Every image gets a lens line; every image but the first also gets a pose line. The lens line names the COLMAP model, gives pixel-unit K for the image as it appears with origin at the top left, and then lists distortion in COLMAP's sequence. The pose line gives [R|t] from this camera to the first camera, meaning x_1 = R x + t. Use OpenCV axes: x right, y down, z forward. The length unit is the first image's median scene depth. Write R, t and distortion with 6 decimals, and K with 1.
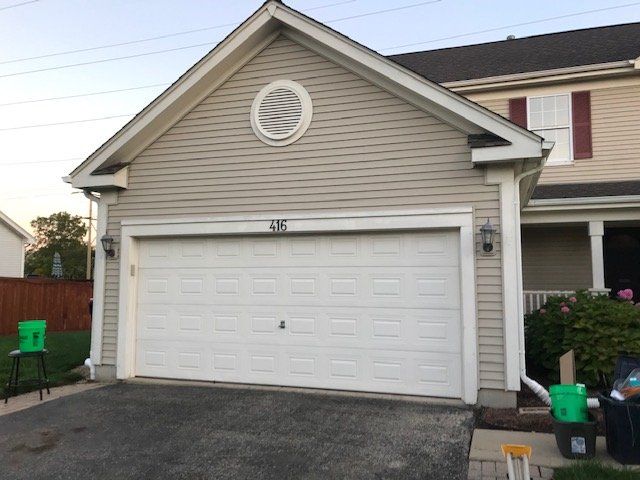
lens RADIAL K [[496.6, 0, 319.7], [0, 496.6, 238.9], [0, 0, 1]] dist [0.016569, 0.001198]
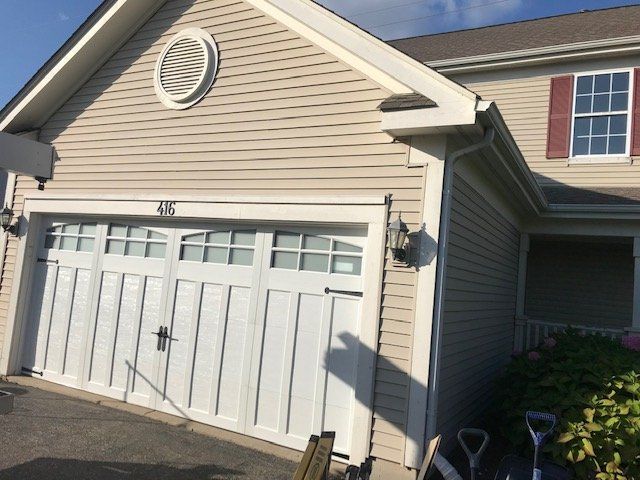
lens RADIAL K [[496.6, 0, 319.7], [0, 496.6, 238.9], [0, 0, 1]] dist [0.016569, 0.001198]
pose [[0.979447, 0.076259, -0.186728, 0.311516], [-0.076671, 0.997044, 0.005026, -0.000652], [0.186560, 0.009394, 0.982399, 0.259717]]
